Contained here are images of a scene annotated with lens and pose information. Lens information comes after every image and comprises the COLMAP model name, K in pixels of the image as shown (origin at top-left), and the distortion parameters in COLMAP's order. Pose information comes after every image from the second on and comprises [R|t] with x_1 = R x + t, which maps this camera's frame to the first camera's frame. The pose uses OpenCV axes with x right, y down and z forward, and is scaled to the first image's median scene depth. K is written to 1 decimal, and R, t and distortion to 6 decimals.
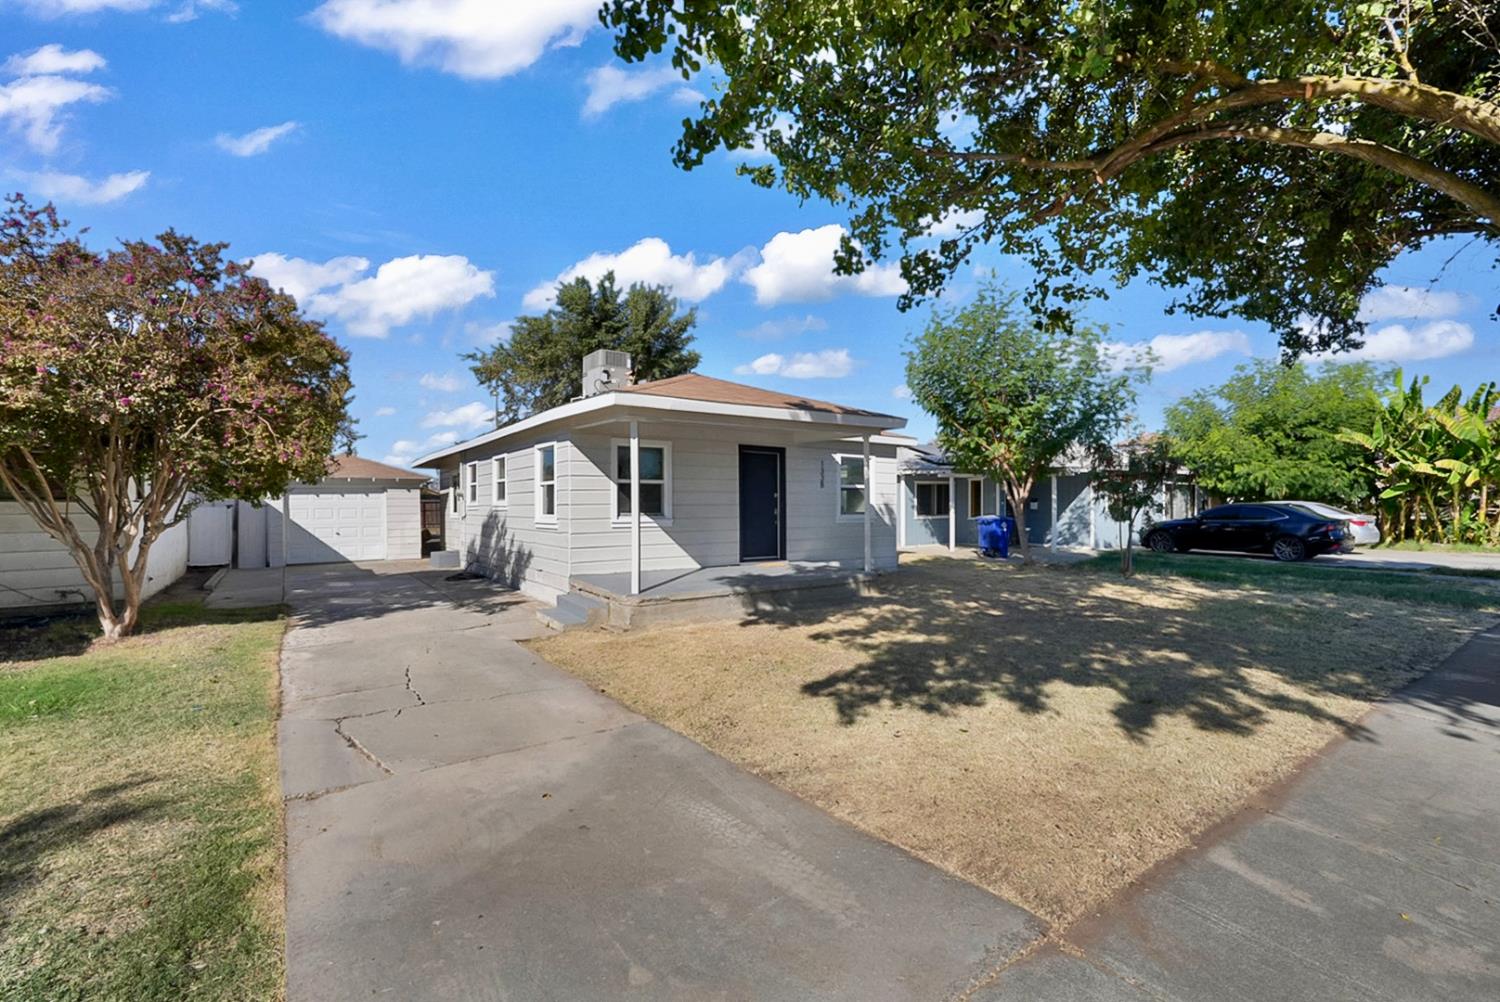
lens RADIAL K [[667.8, 0, 752.6], [0, 667.8, 502.8], [0, 0, 1]] dist [-0.006202, -0.000754]
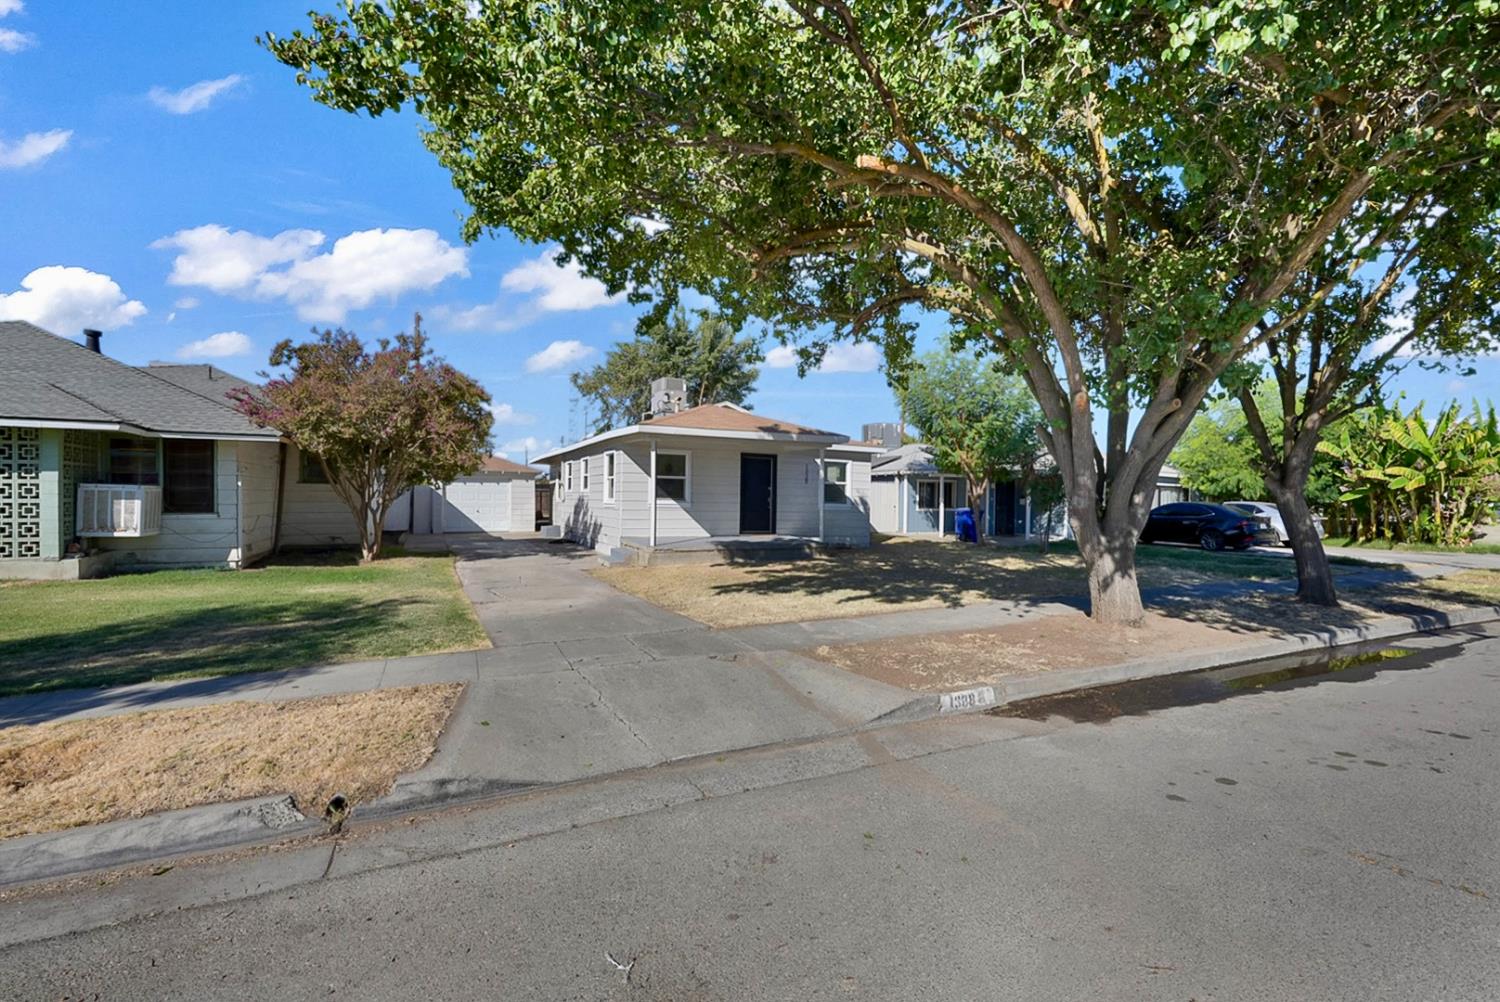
lens RADIAL K [[667.8, 0, 748.9], [0, 667.8, 497.3], [0, 0, 1]] dist [-0.006202, -0.000754]
pose [[0.987071, 0.018772, -0.159183, 0.190522], [-0.018879, 0.999821, 0.000840, 0.006639], [0.159170, 0.002176, 0.987249, -0.348750]]
